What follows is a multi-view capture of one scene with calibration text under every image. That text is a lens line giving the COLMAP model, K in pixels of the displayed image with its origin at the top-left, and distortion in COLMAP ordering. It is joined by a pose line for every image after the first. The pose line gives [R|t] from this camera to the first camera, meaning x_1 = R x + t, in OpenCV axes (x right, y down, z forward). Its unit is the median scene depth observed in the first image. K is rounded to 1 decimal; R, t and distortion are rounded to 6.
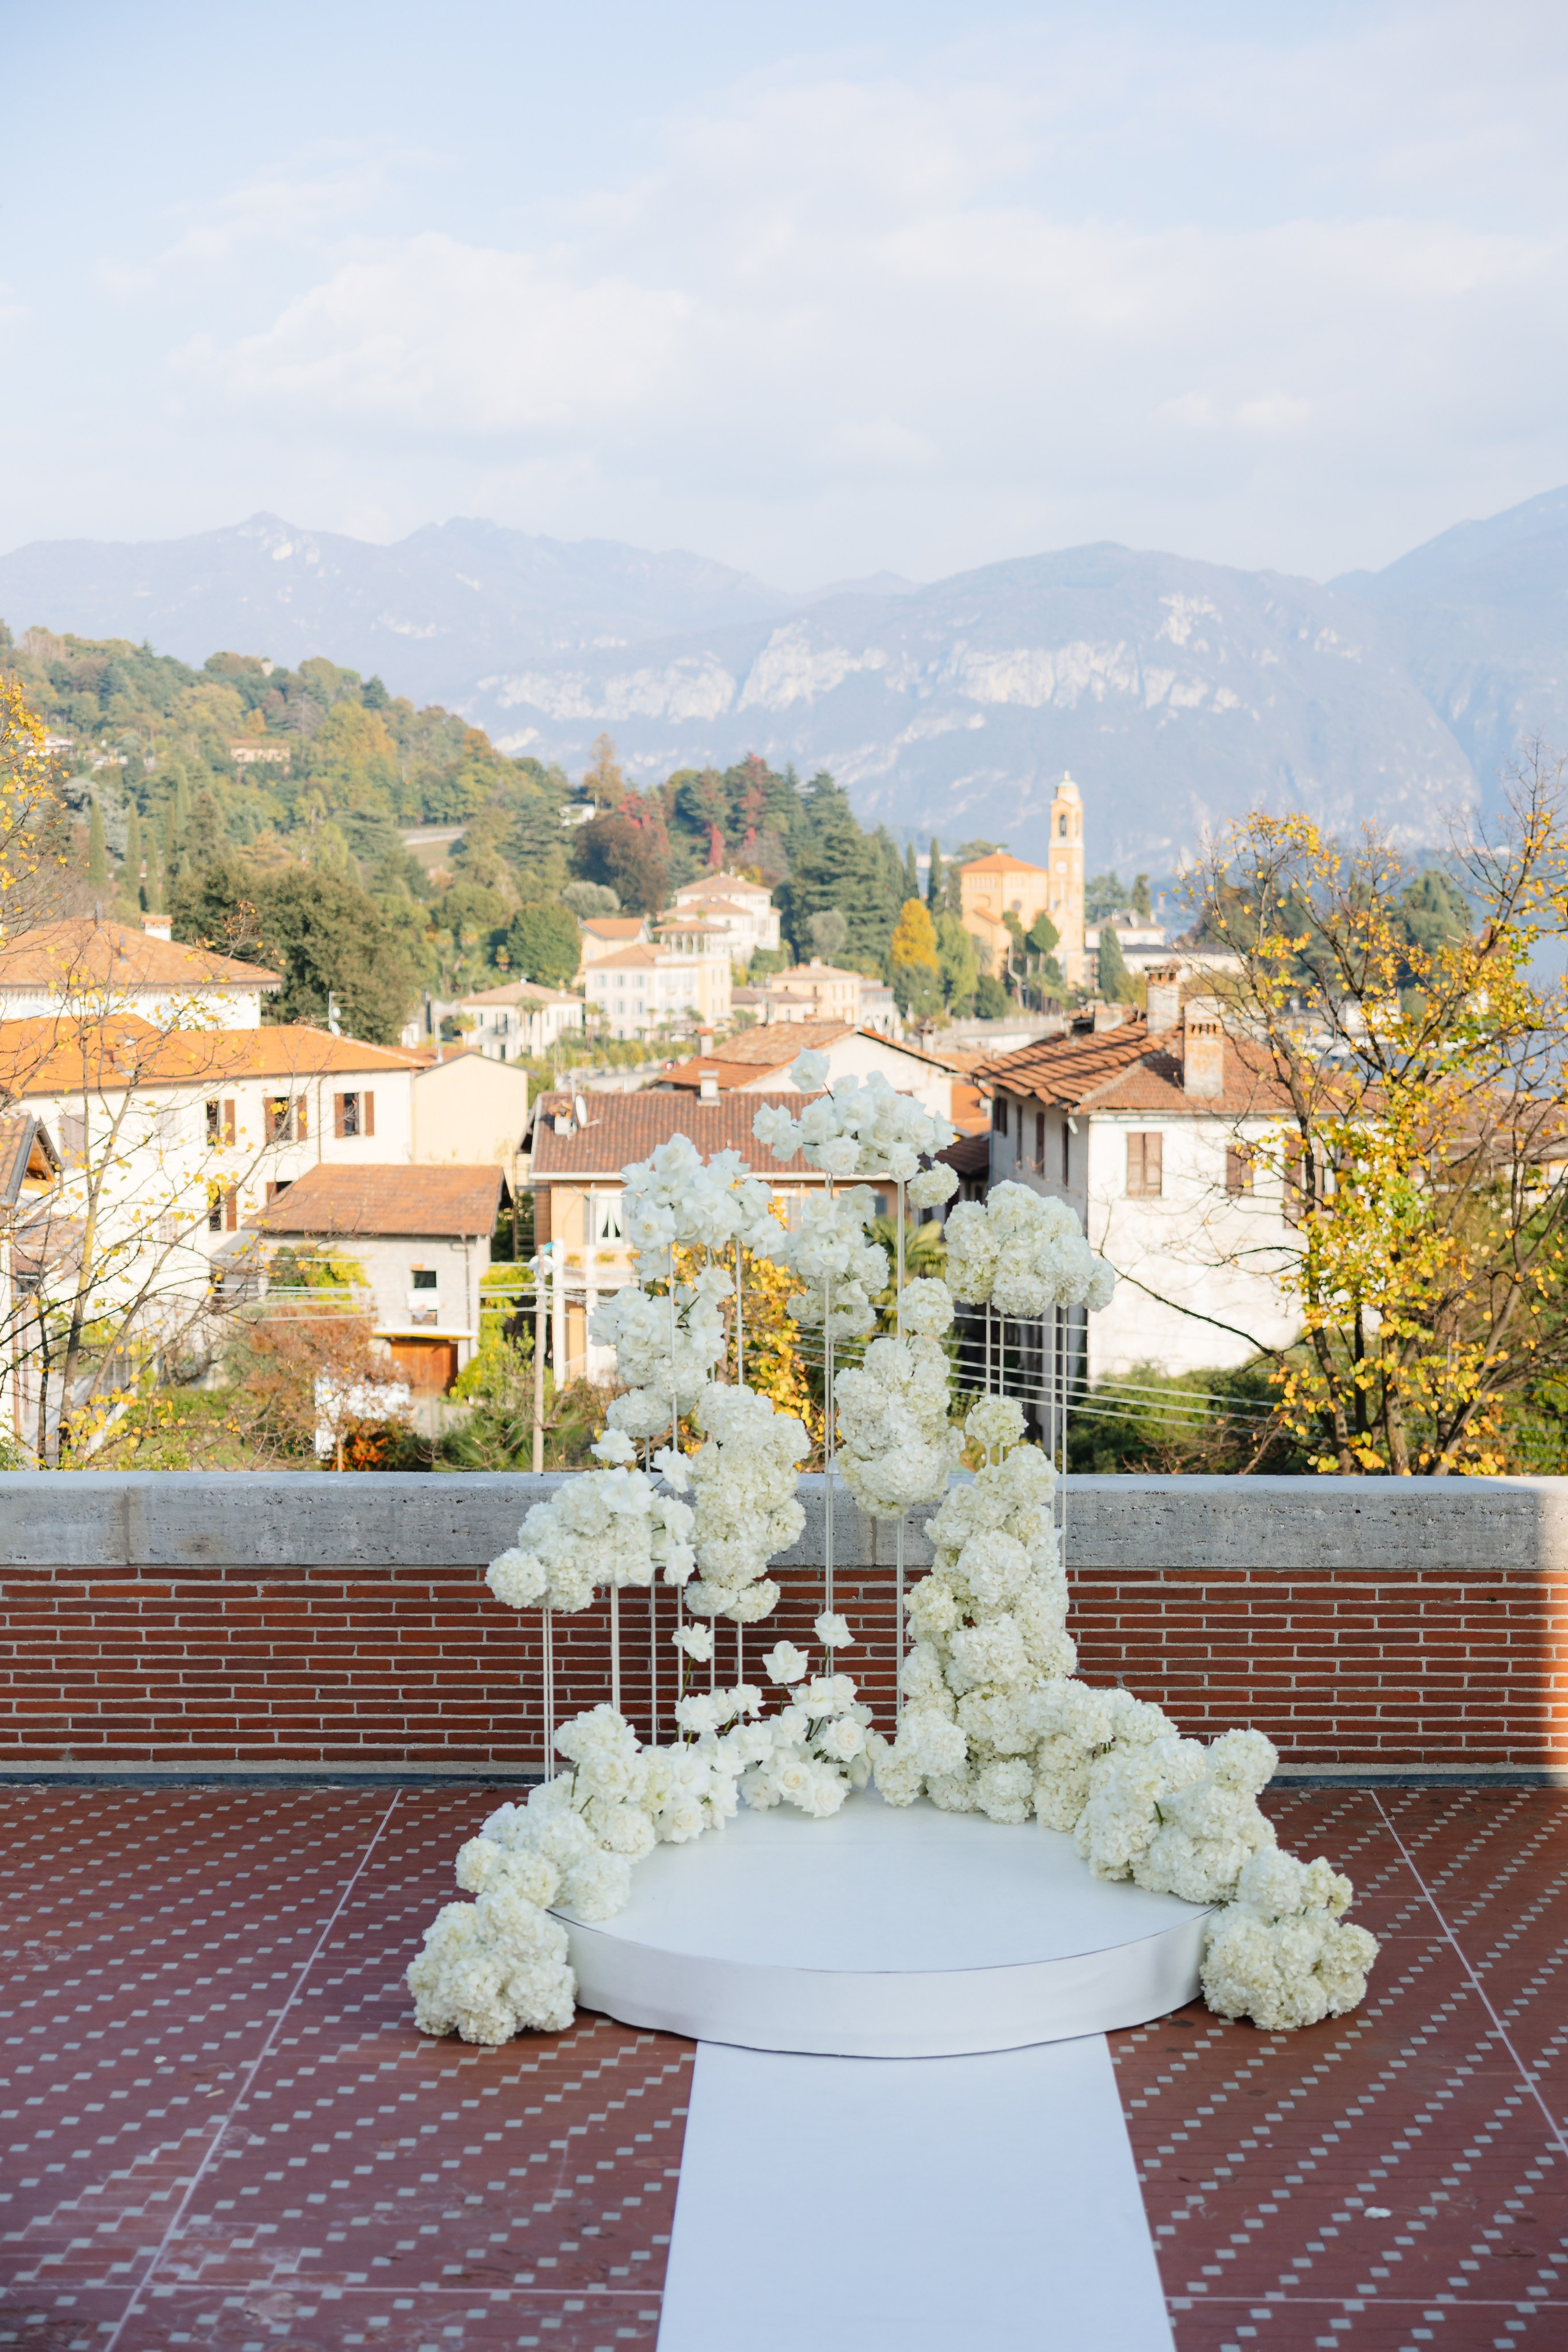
lens RADIAL K [[3133.2, 0, 796.9], [0, 3133.2, 1185.4], [0, 0, 1]] dist [0.007175, 0.044391]
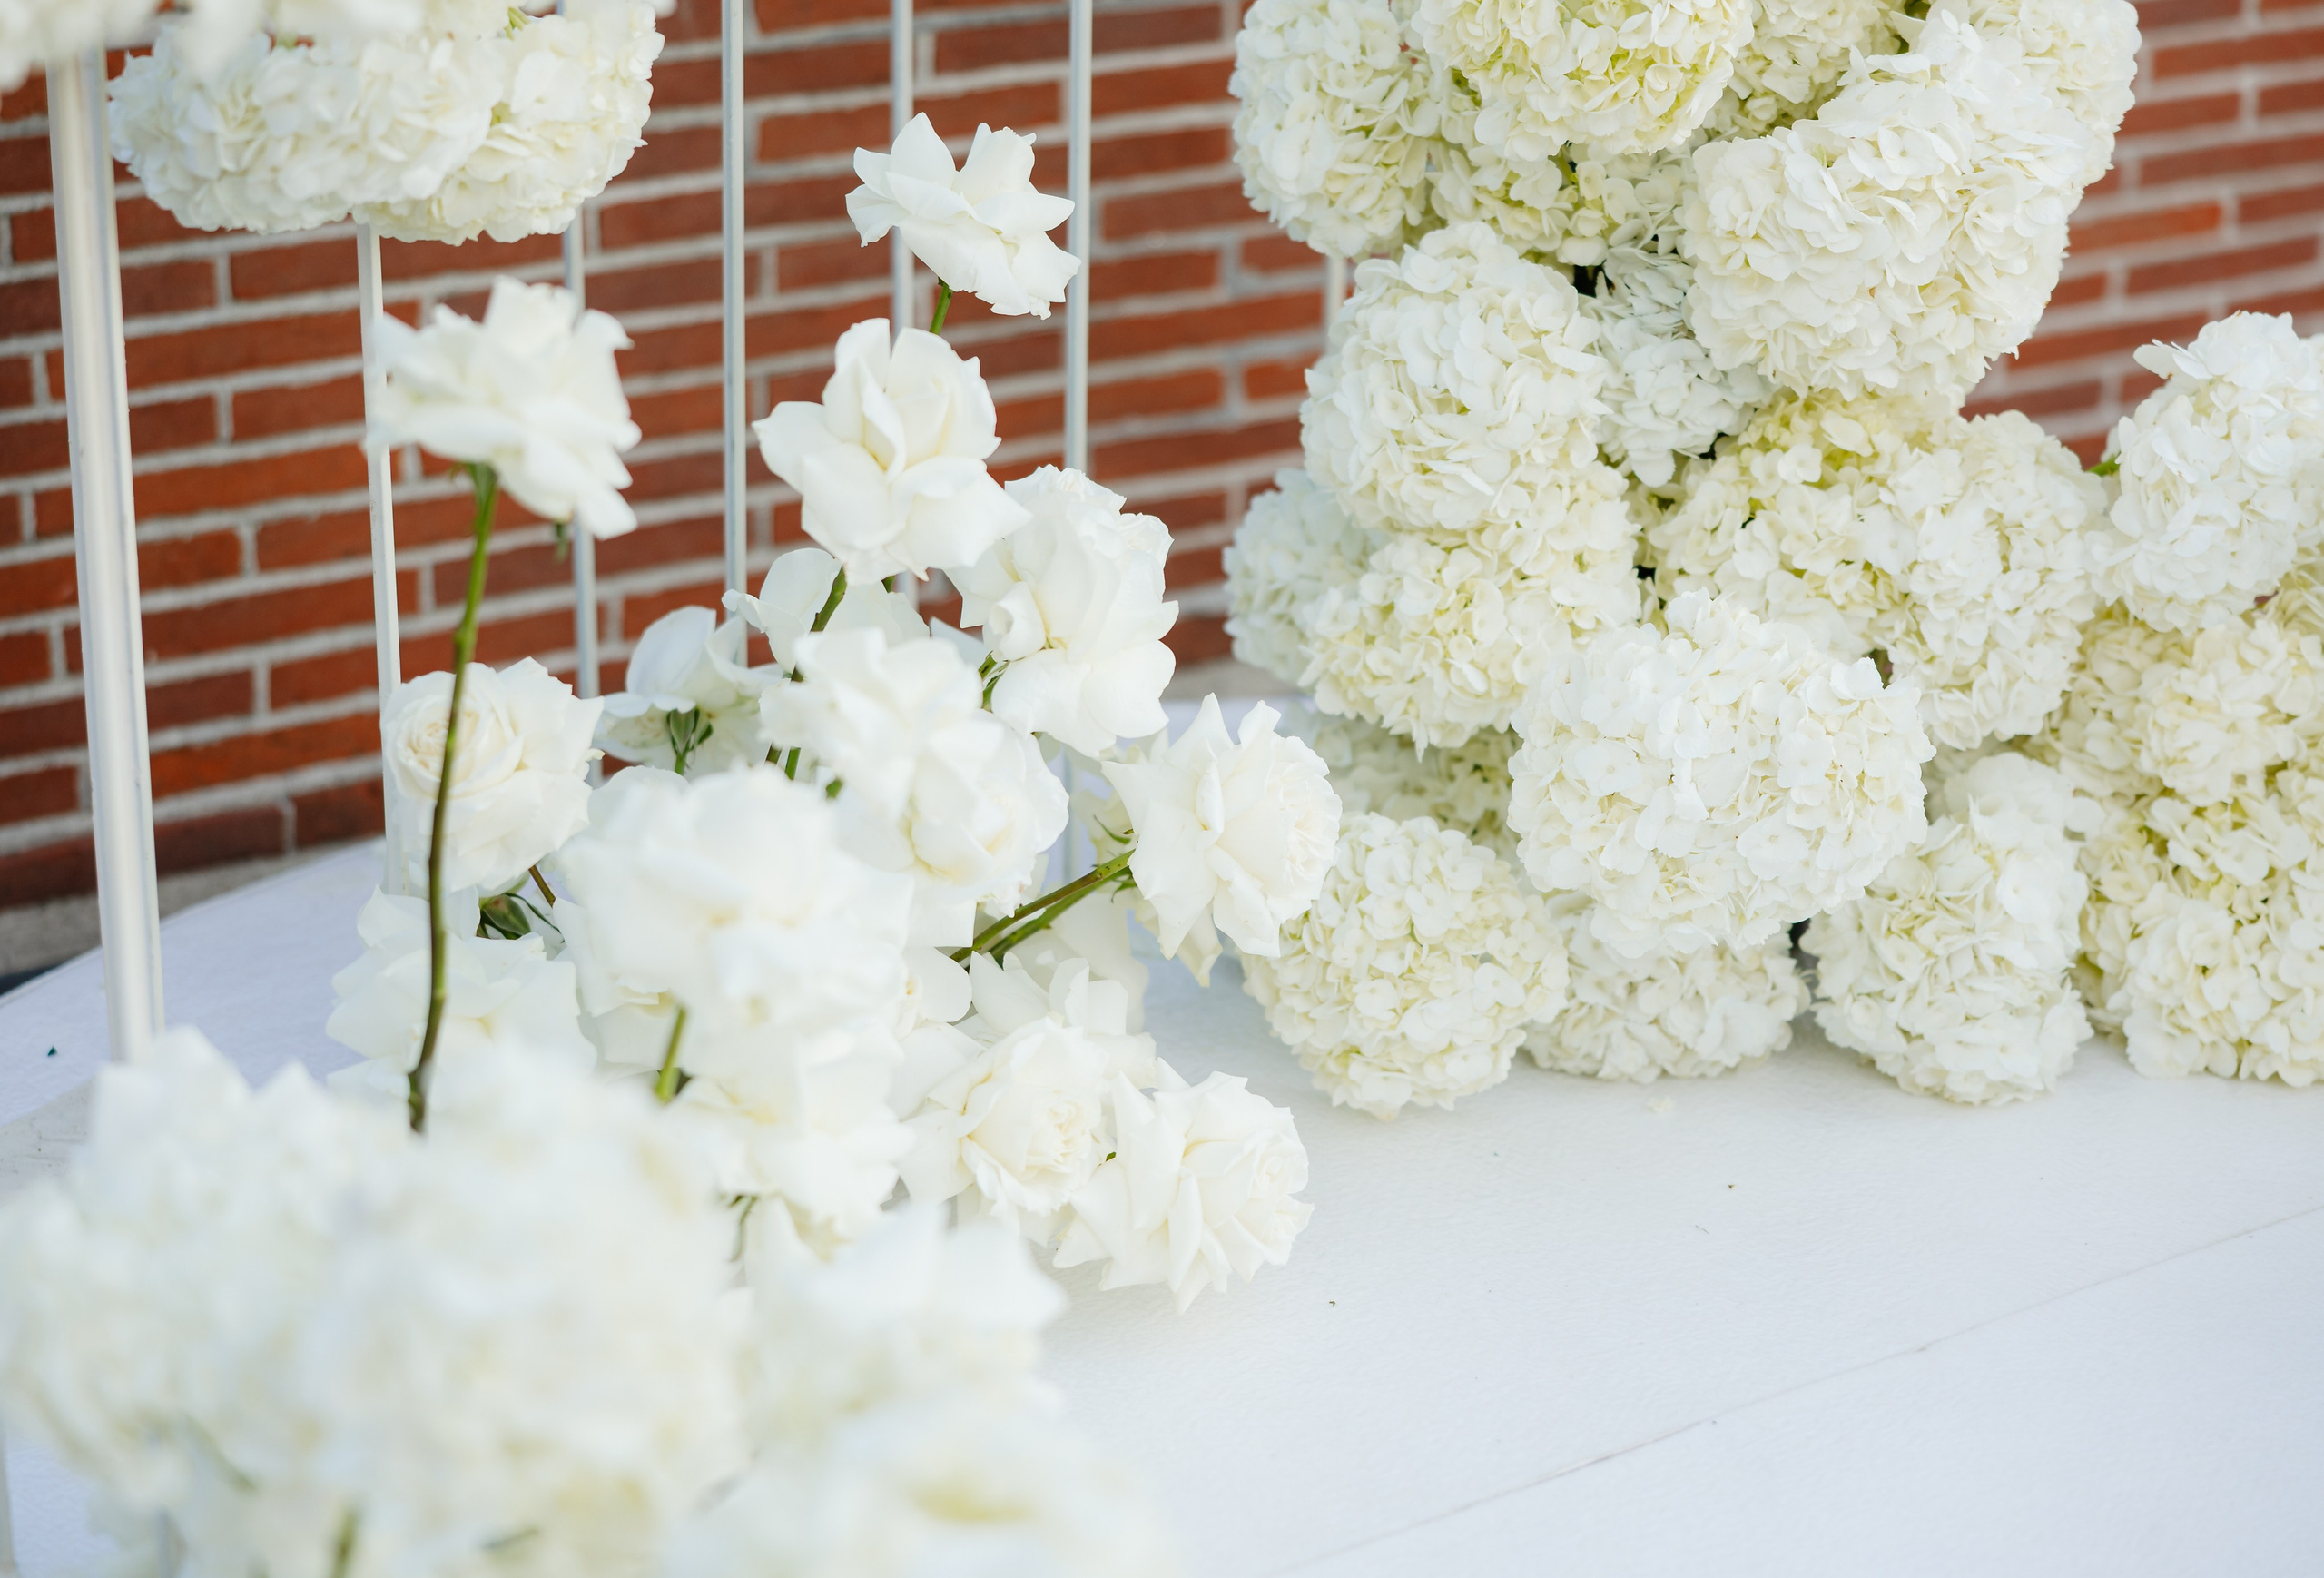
lens RADIAL K [[4666.3, 0, 1118.9], [0, 4666.3, 785.9], [0, 0, 1]] dist [-0.024156, -0.092366]
pose [[0.828675, -0.186118, 0.527881, -0.111978], [0.034515, 0.958295, 0.283689, 0.090743], [-0.558665, -0.216866, 0.800539, 0.713012]]
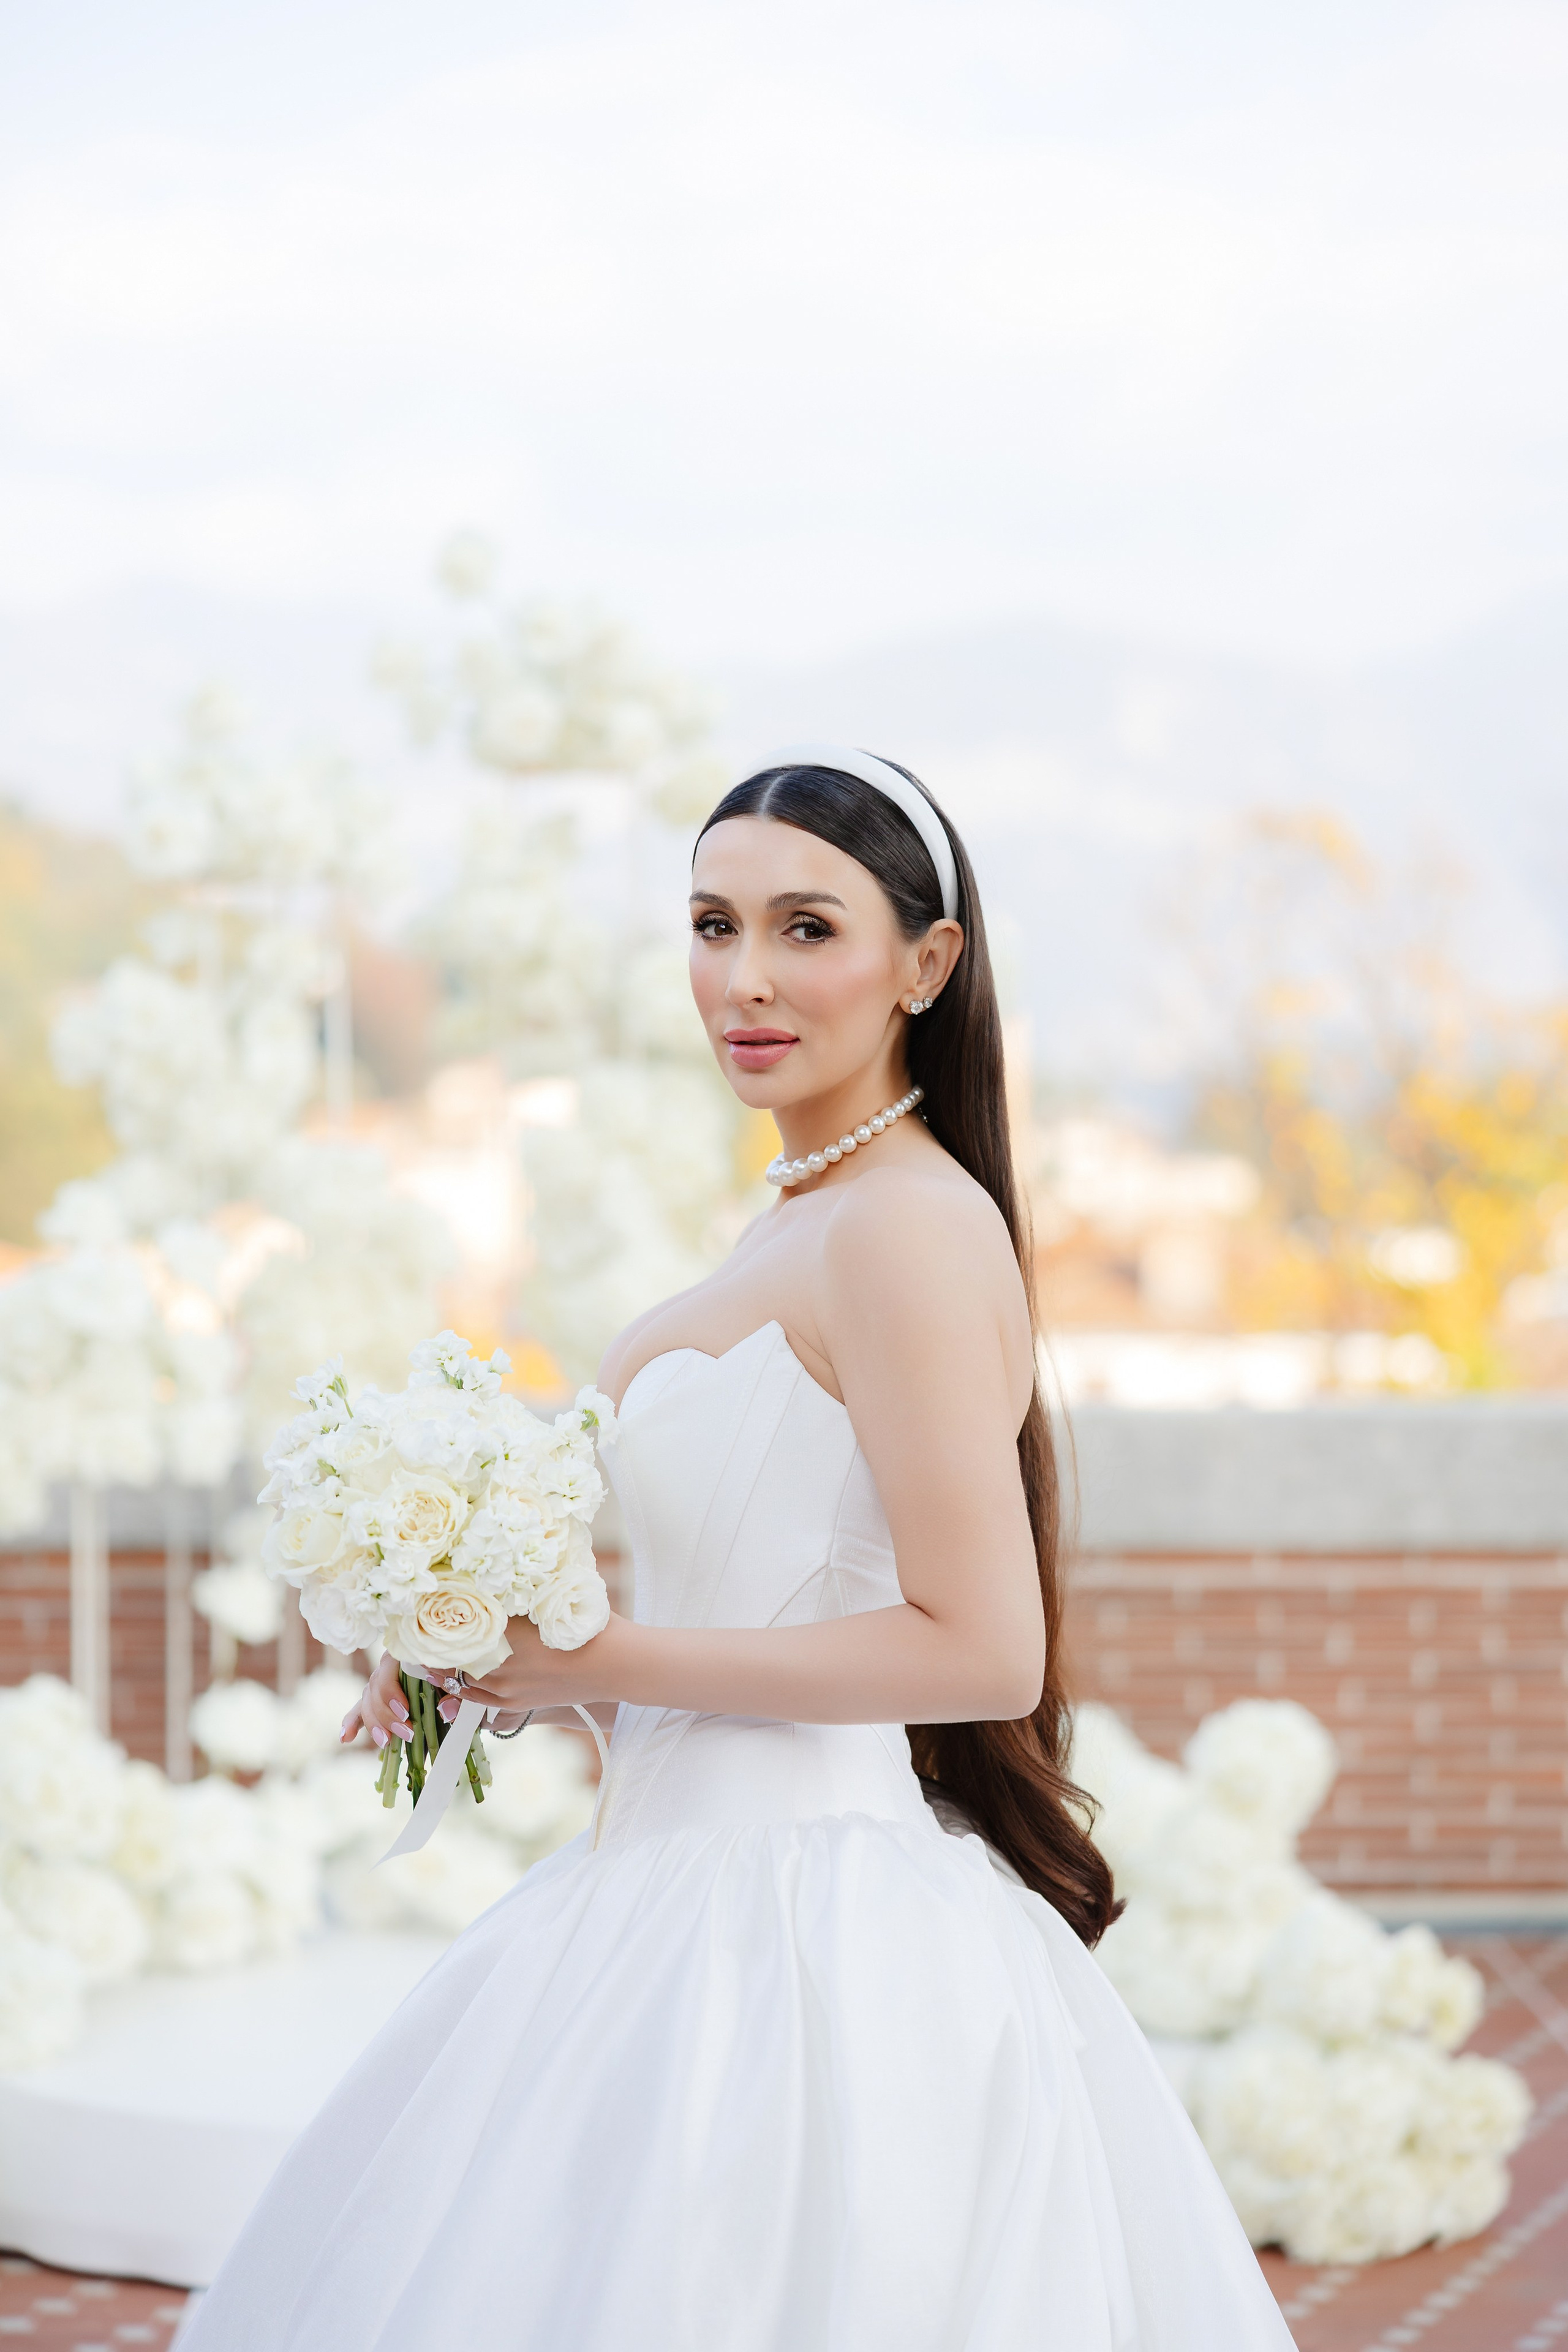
lens RADIAL K [[4417.4, 0, 887.4], [0, 4417.4, 1171.4], [0, 0, 1]] dist [0.029530, -0.039174]
pose [[0.998108, 0.002391, 0.061438, 0.027575], [0.002562, 0.996759, -0.080403, 0.118748], [-0.061431, 0.080408, 0.994867, 0.212233]]
